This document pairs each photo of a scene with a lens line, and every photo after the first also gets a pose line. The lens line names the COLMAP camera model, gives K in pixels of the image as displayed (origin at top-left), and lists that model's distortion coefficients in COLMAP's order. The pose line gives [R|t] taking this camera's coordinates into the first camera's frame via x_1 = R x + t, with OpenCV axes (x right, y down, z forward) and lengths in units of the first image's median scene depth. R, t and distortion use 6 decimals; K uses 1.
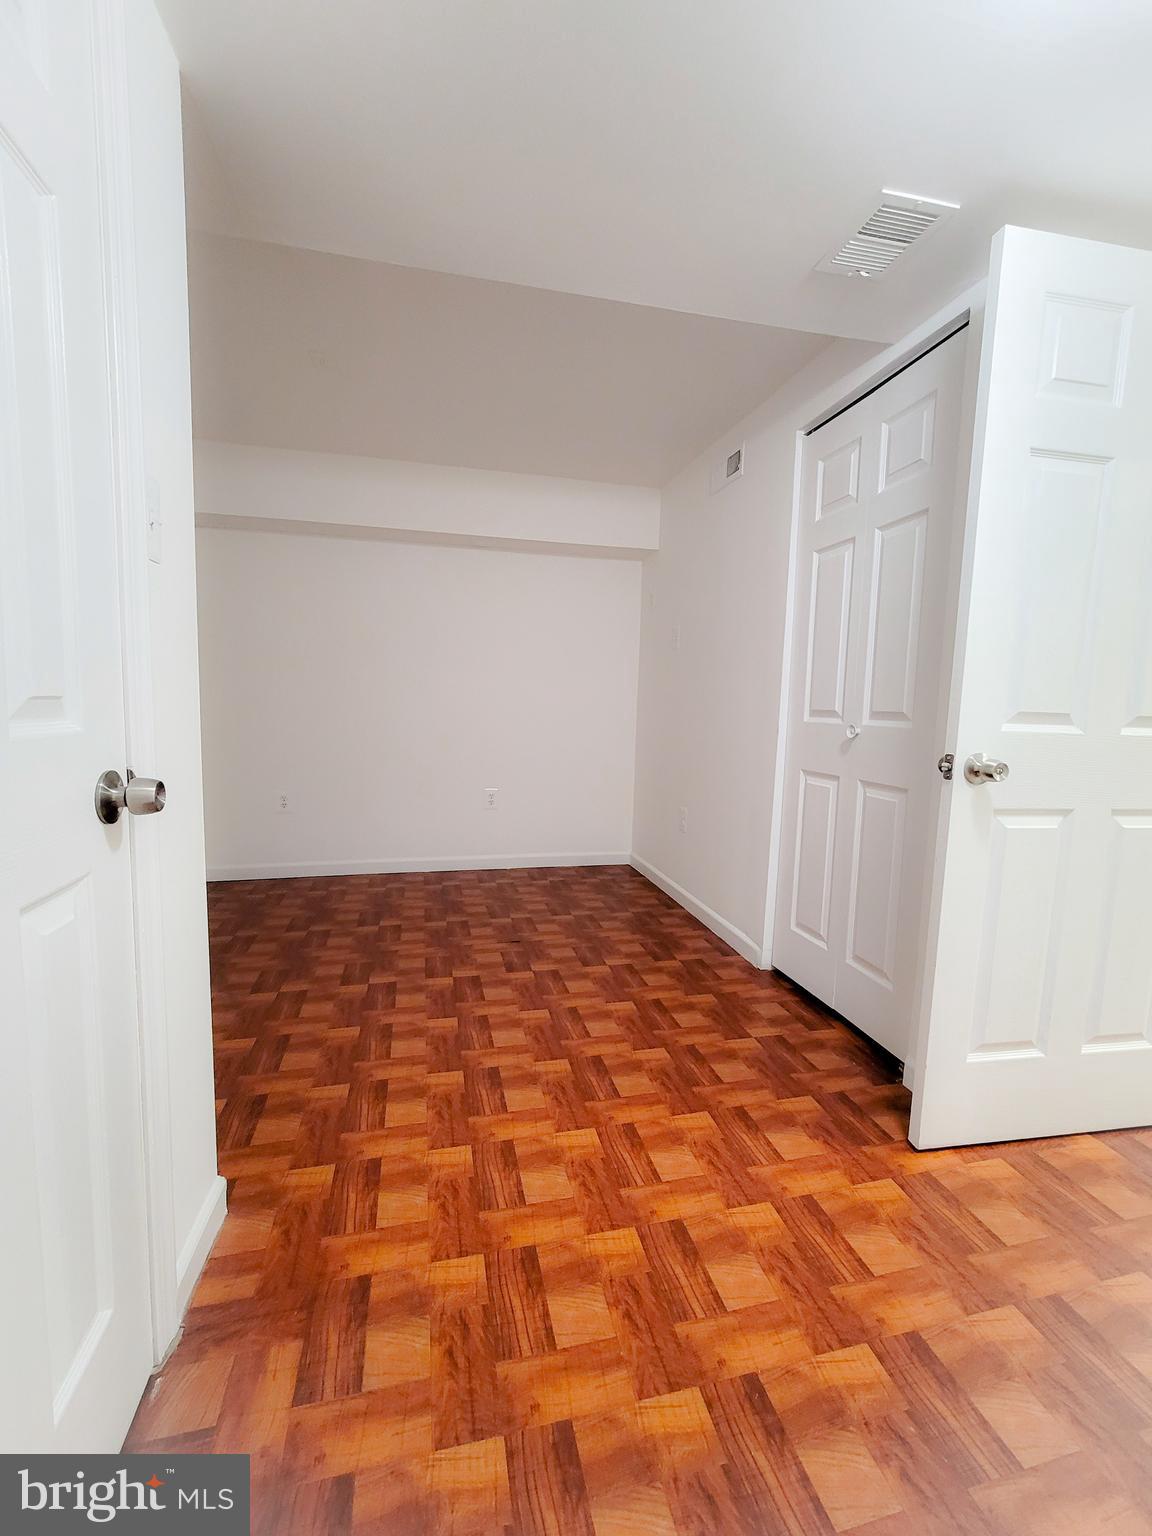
lens RADIAL K [[630.5, 0, 571.6], [0, 630.5, 766.3], [0, 0, 1]] dist [-0.002794, 0.000279]
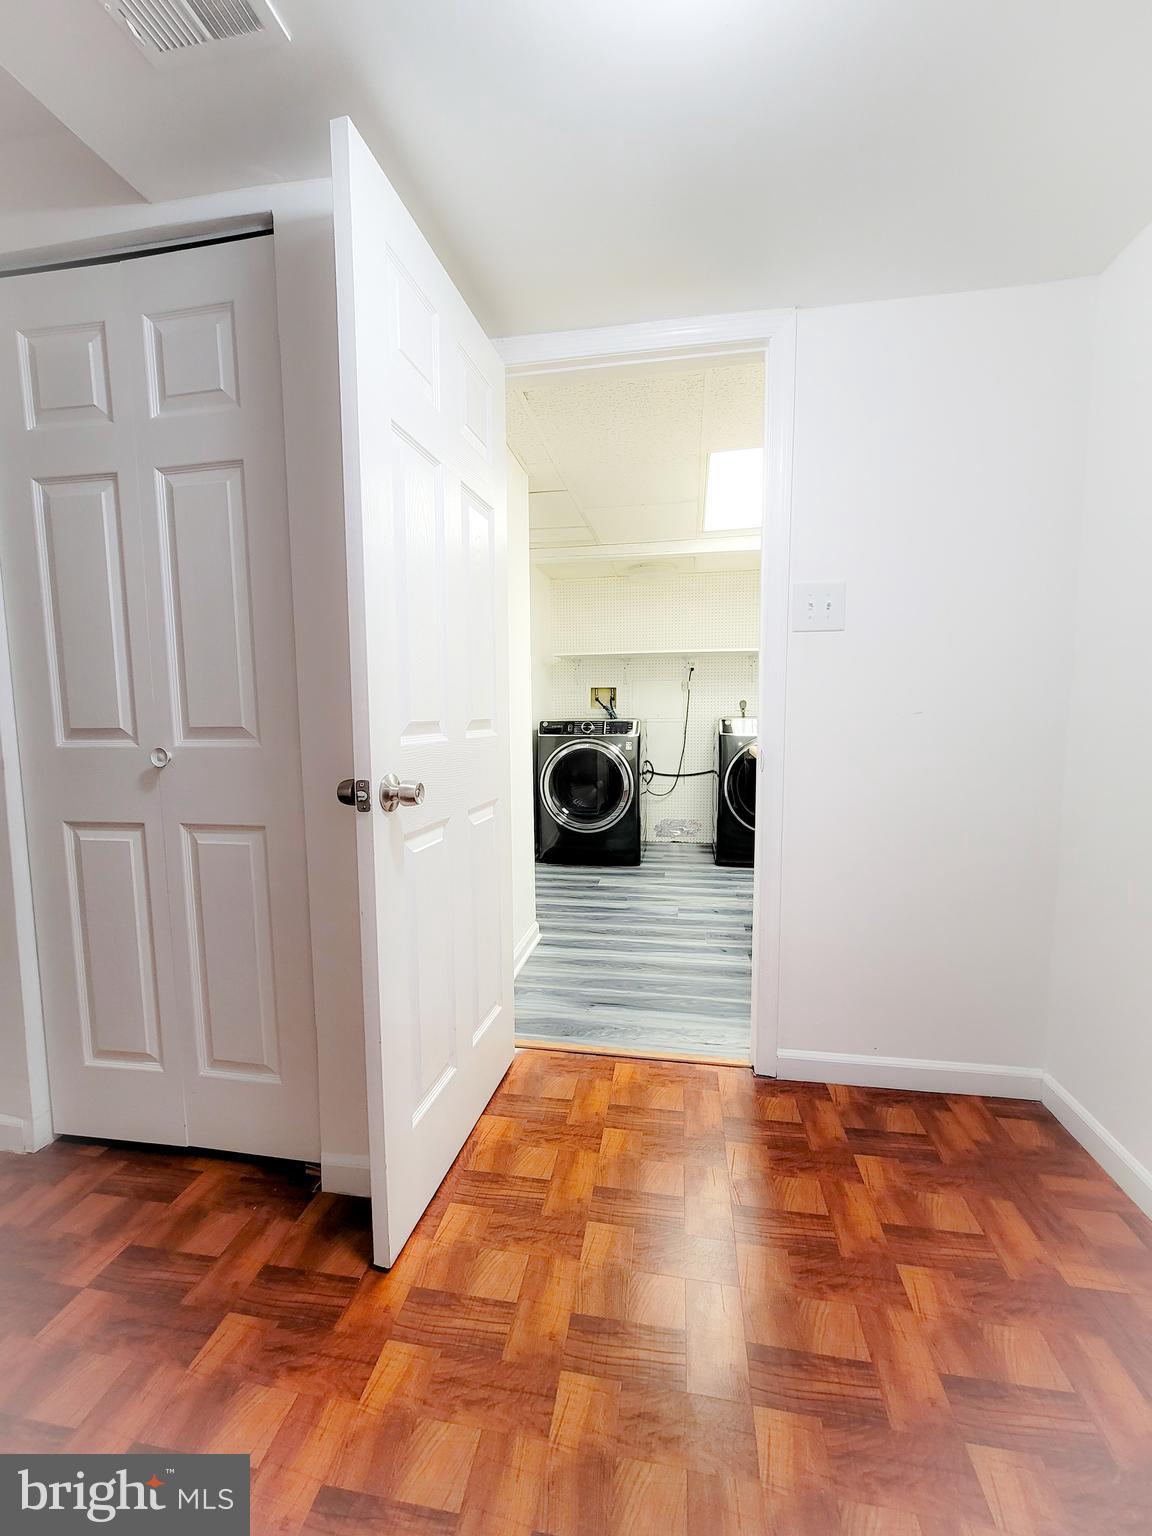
lens RADIAL K [[630.5, 0, 571.6], [0, 630.5, 766.3], [0, 0, 1]] dist [-0.002794, 0.000279]
pose [[0.391126, -0.116275, 0.912962, -0.014770], [0.114488, 0.990429, 0.077093, -0.047828], [-0.913188, 0.074370, 0.400695, 0.310646]]
